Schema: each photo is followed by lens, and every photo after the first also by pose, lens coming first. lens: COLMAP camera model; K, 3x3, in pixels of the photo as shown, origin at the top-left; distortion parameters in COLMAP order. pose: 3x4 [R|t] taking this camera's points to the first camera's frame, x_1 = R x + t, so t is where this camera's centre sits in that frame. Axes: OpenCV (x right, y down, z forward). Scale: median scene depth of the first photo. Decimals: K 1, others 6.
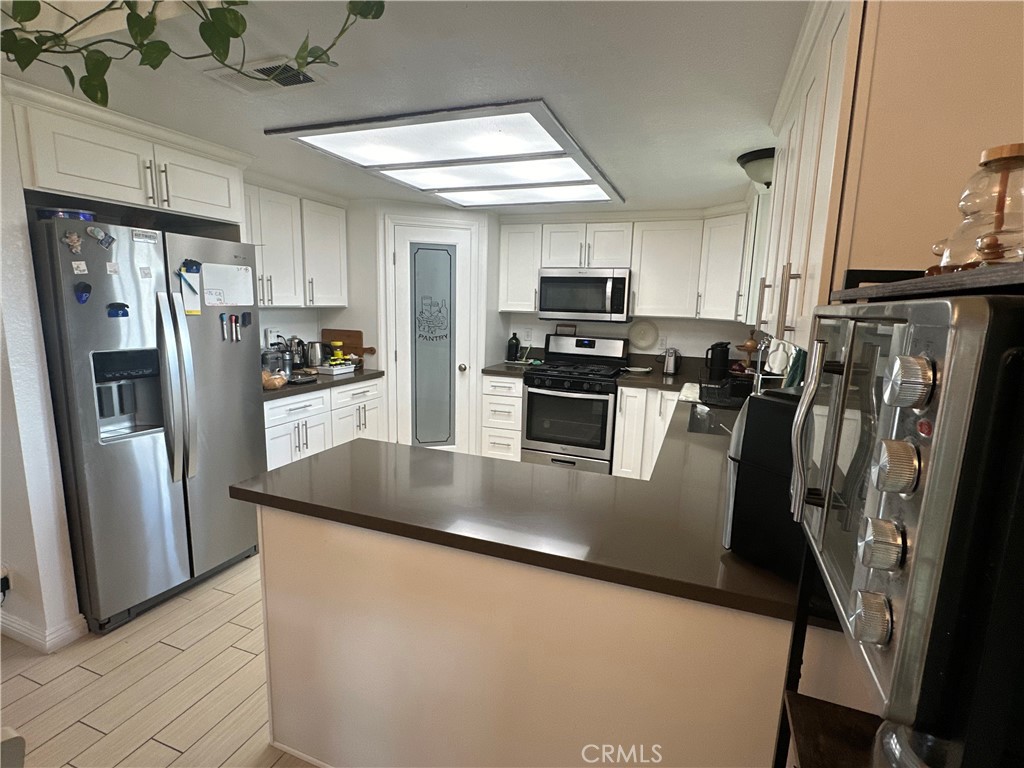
lens RADIAL K [[508.8, 0, 514.6], [0, 508.8, 387.7], [0, 0, 1]] dist [-0.006713, 0.001013]
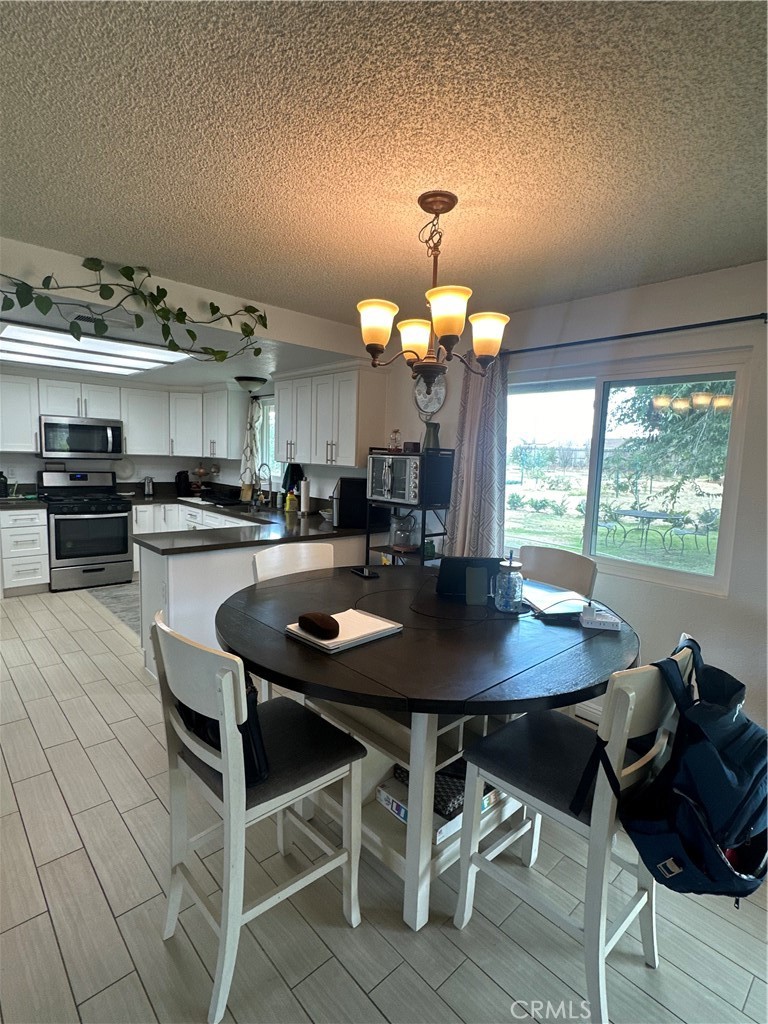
lens RADIAL K [[508.8, 0, 379.8], [0, 508.8, 512.7], [0, 0, 1]] dist [-0.006713, 0.001013]
pose [[0.436968, -0.110206, 0.892700, -1.088786], [0.130395, 0.989743, 0.058359, 0.035305], [-0.889976, 0.090903, 0.446856, -0.318442]]
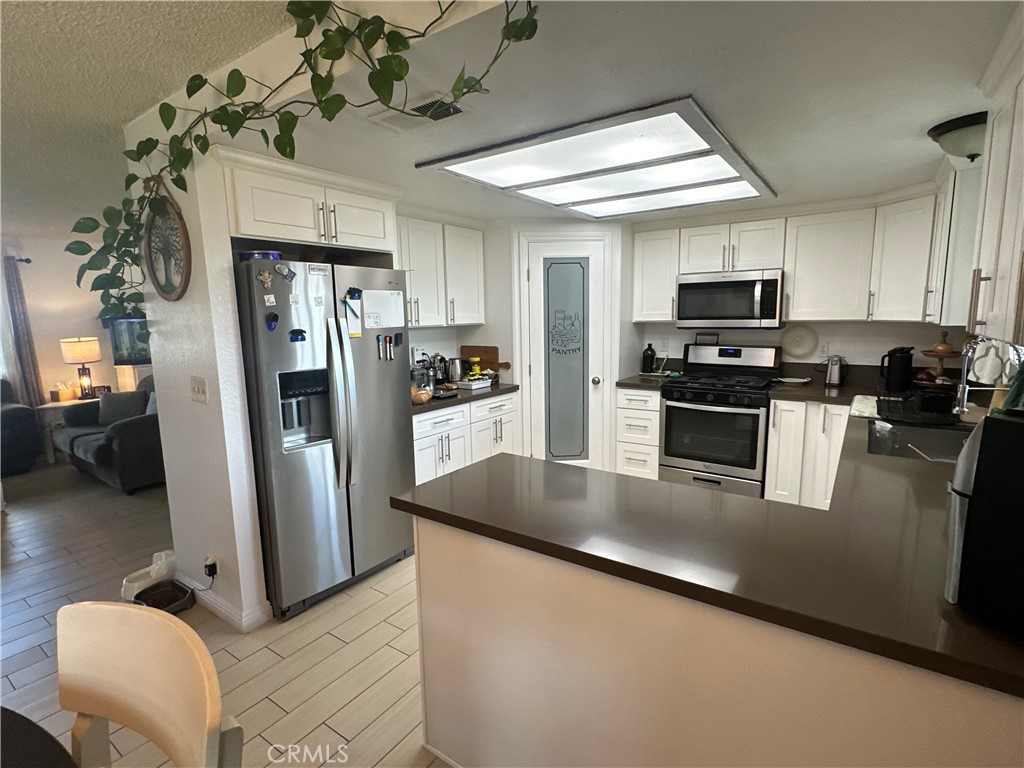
lens RADIAL K [[508.8, 0, 508.7], [0, 508.8, 388.2], [0, 0, 1]] dist [-0.006713, 0.001013]
pose [[0.967317, -0.009063, -0.253408, -0.026614], [0.003357, 0.999731, -0.022941, -0.005129], [0.253548, 0.021341, 0.967087, 0.012711]]
